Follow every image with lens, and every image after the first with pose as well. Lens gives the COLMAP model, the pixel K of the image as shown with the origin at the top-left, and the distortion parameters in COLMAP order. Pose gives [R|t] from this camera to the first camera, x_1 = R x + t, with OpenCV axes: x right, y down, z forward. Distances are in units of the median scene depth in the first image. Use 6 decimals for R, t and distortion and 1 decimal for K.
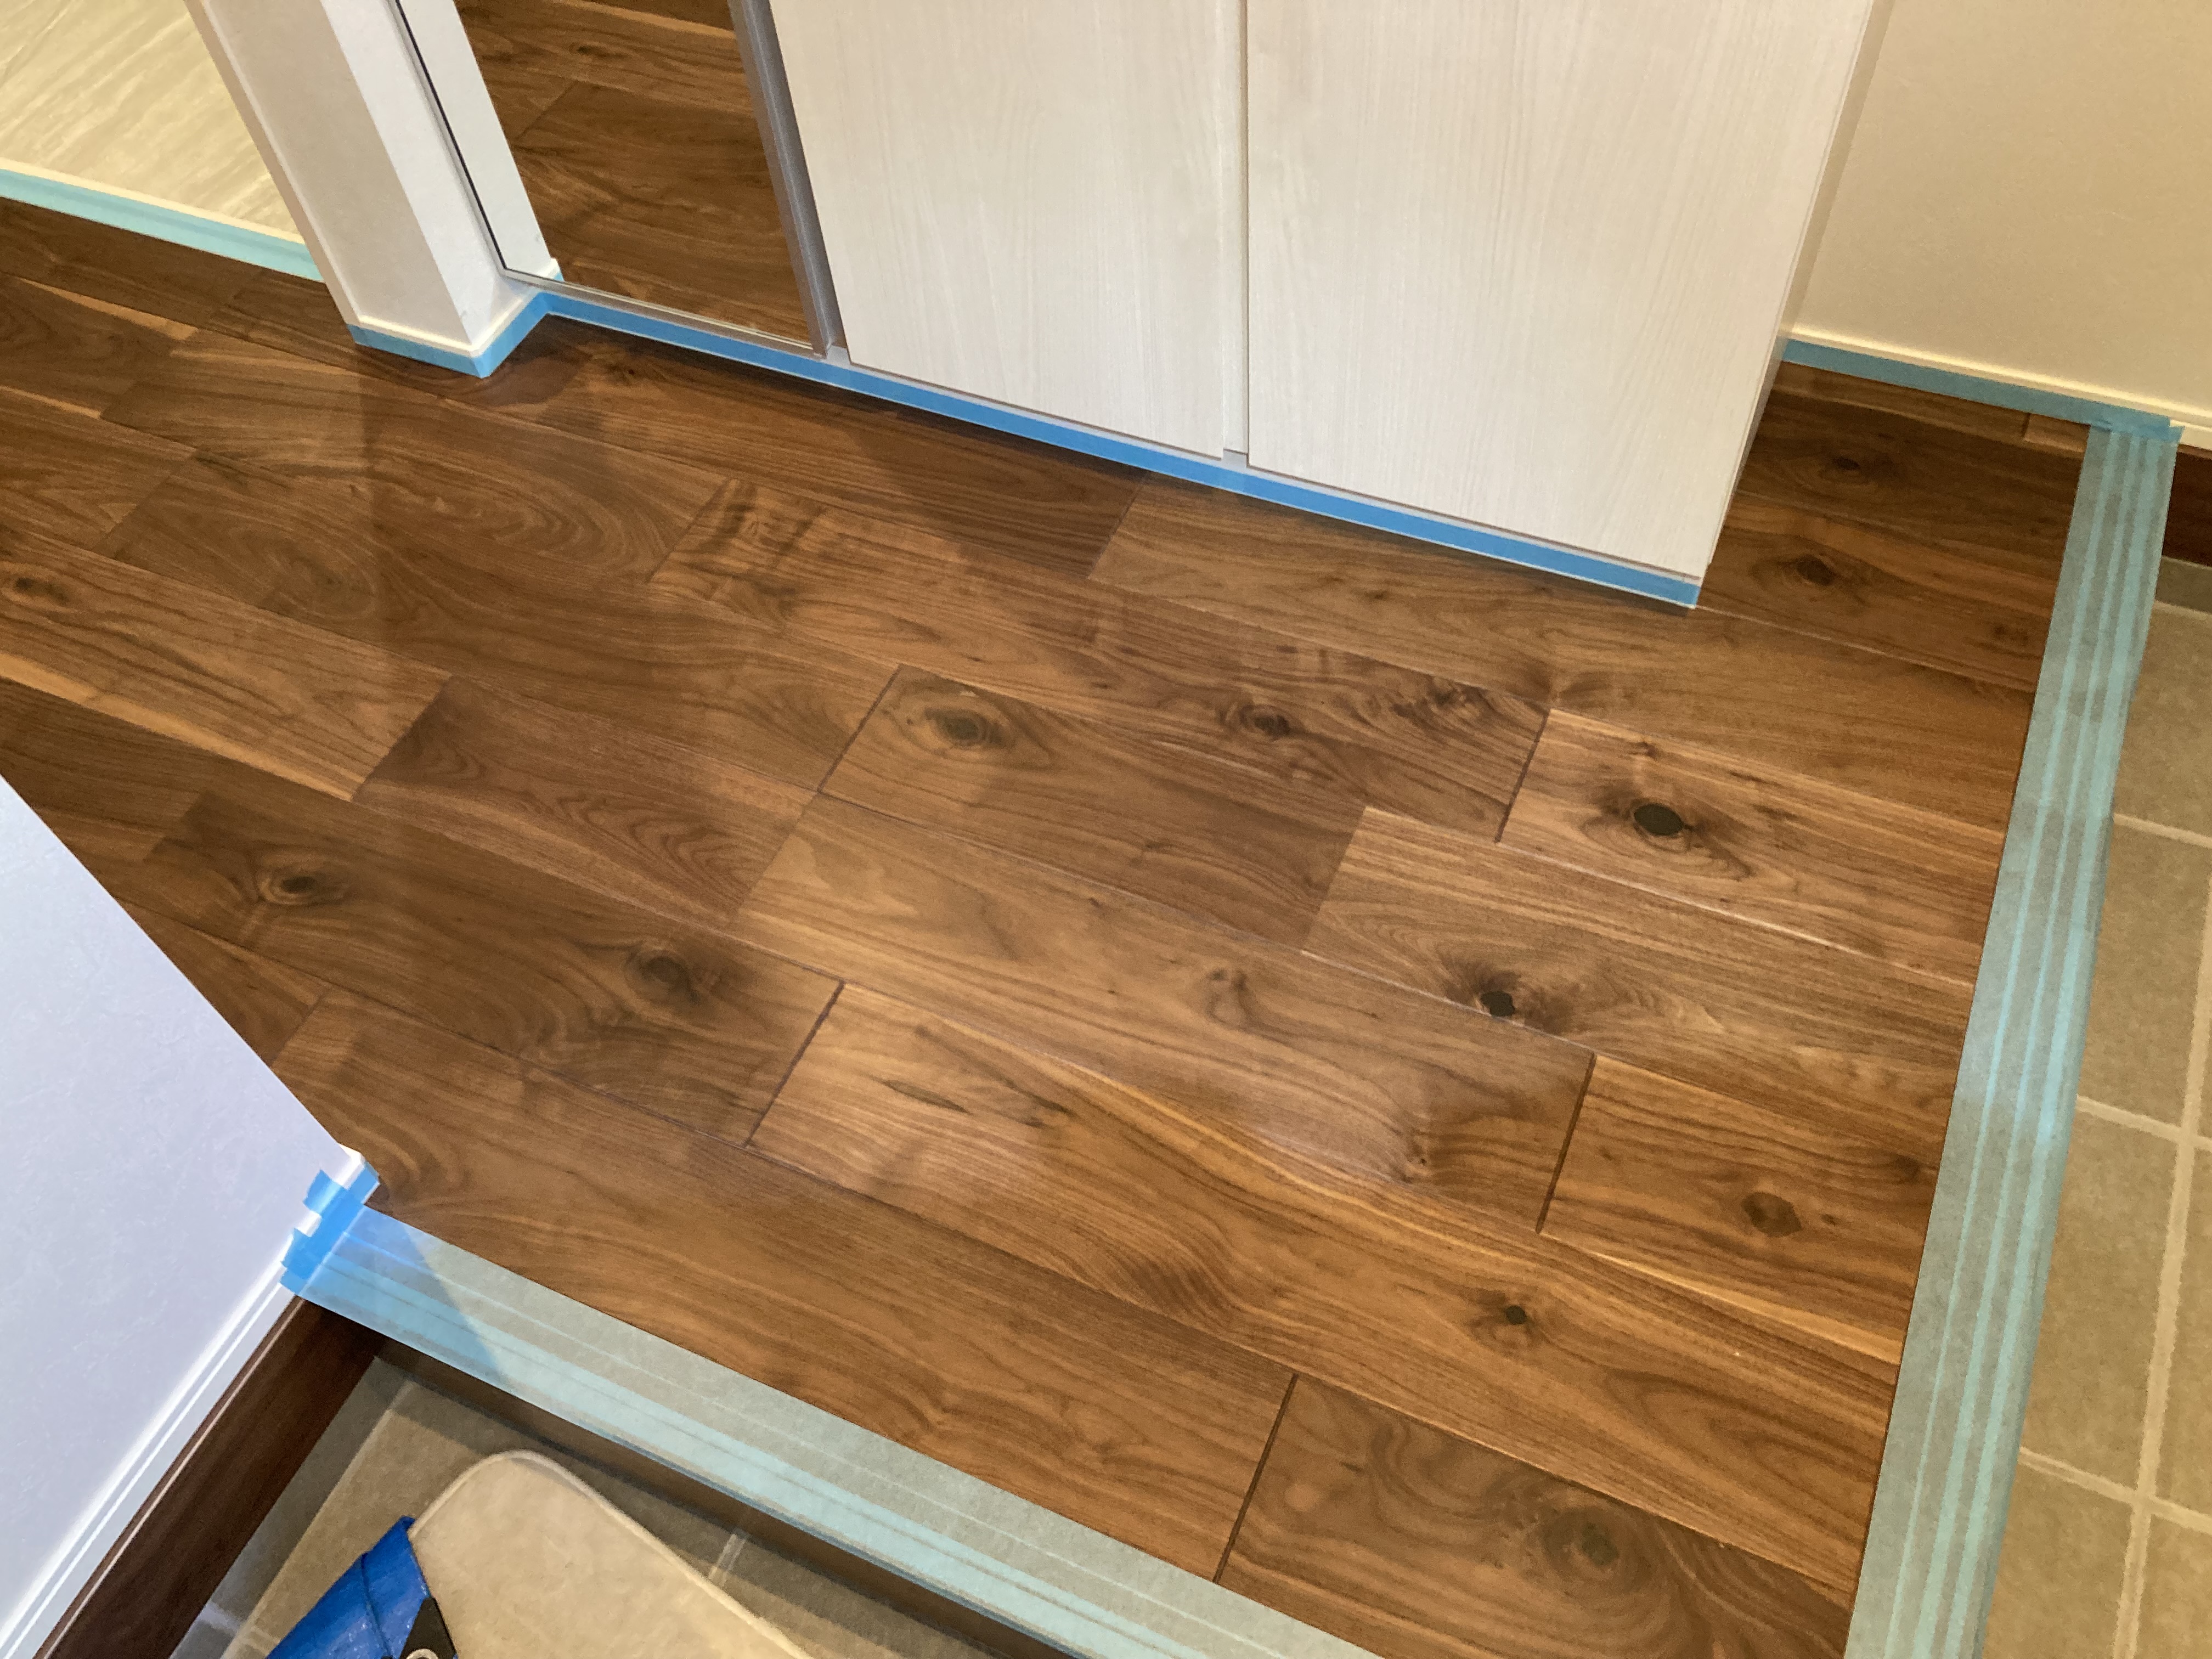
lens RADIAL K [[1819.0, 0, 1067.9], [0, 1819.0, 831.0], [0, 0, 1]] dist [0.001203, -0.006341]
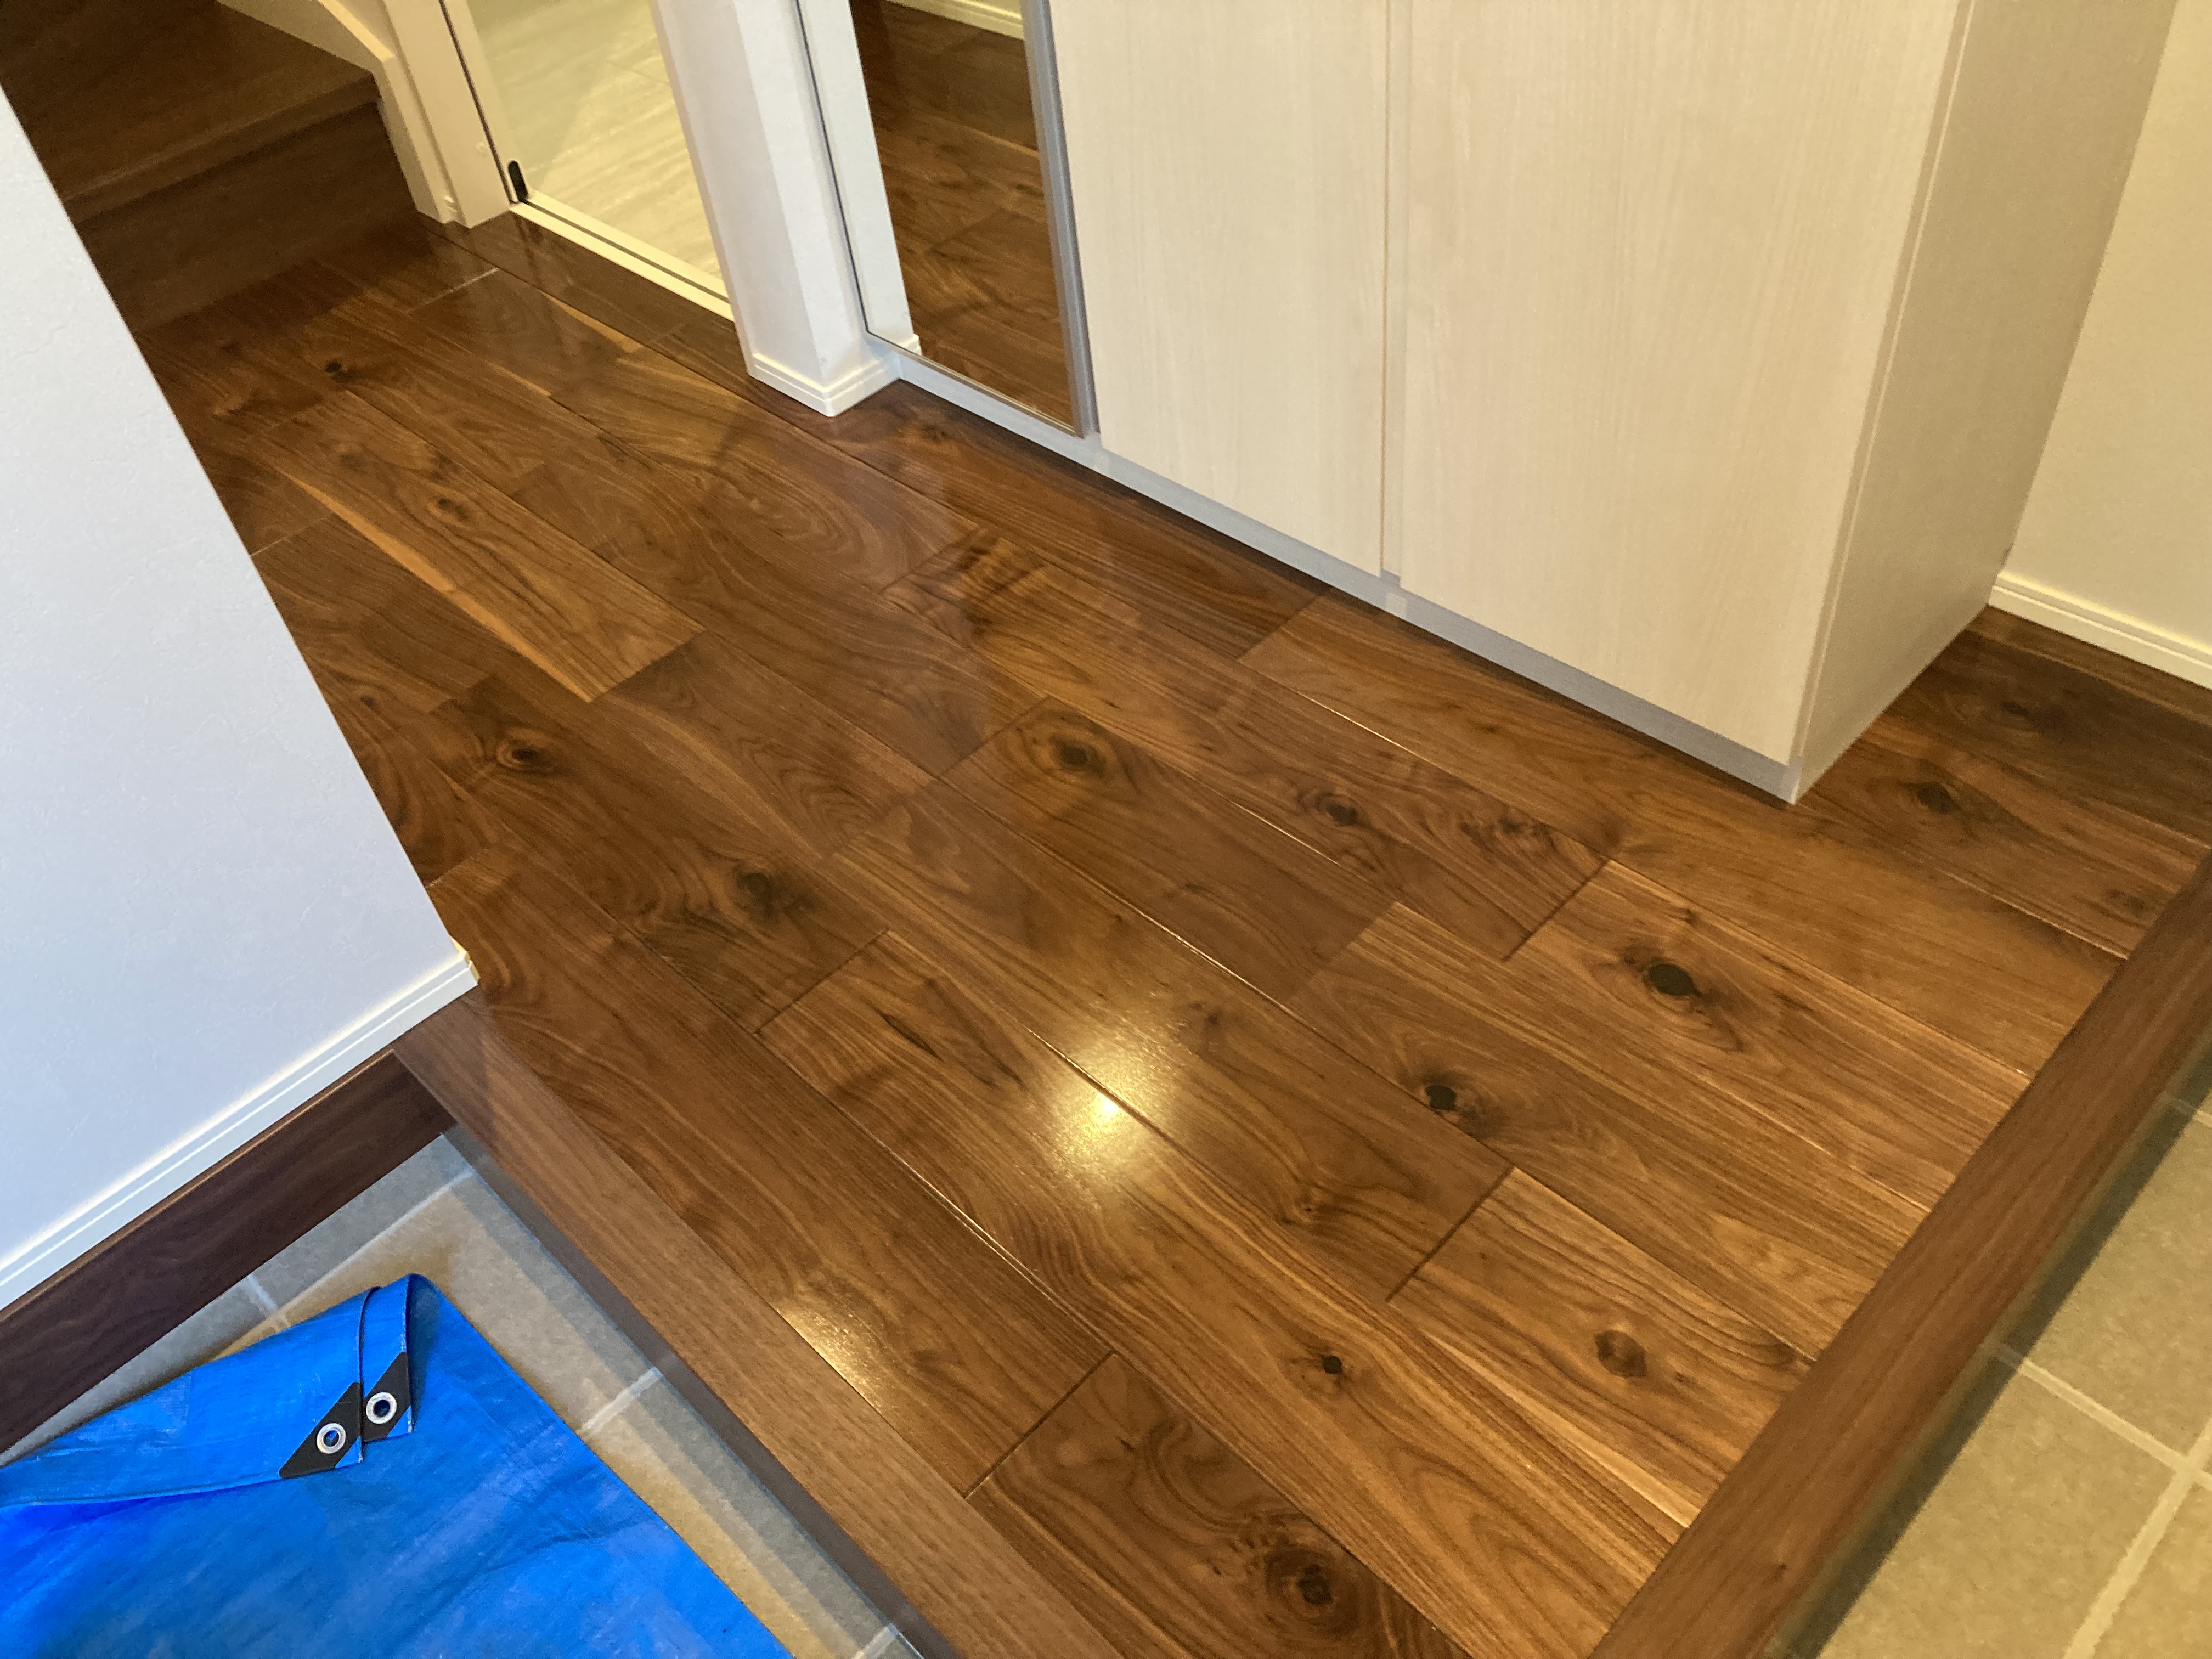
lens RADIAL K [[1819.0, 0, 1067.9], [0, 1819.0, 831.0], [0, 0, 1]] dist [0.001203, -0.006341]
pose [[0.927266, 0.230184, -0.295284, 0.283778], [-0.266949, 0.959466, -0.090352, 0.091350], [0.262517, 0.162606, 0.951128, -0.052308]]
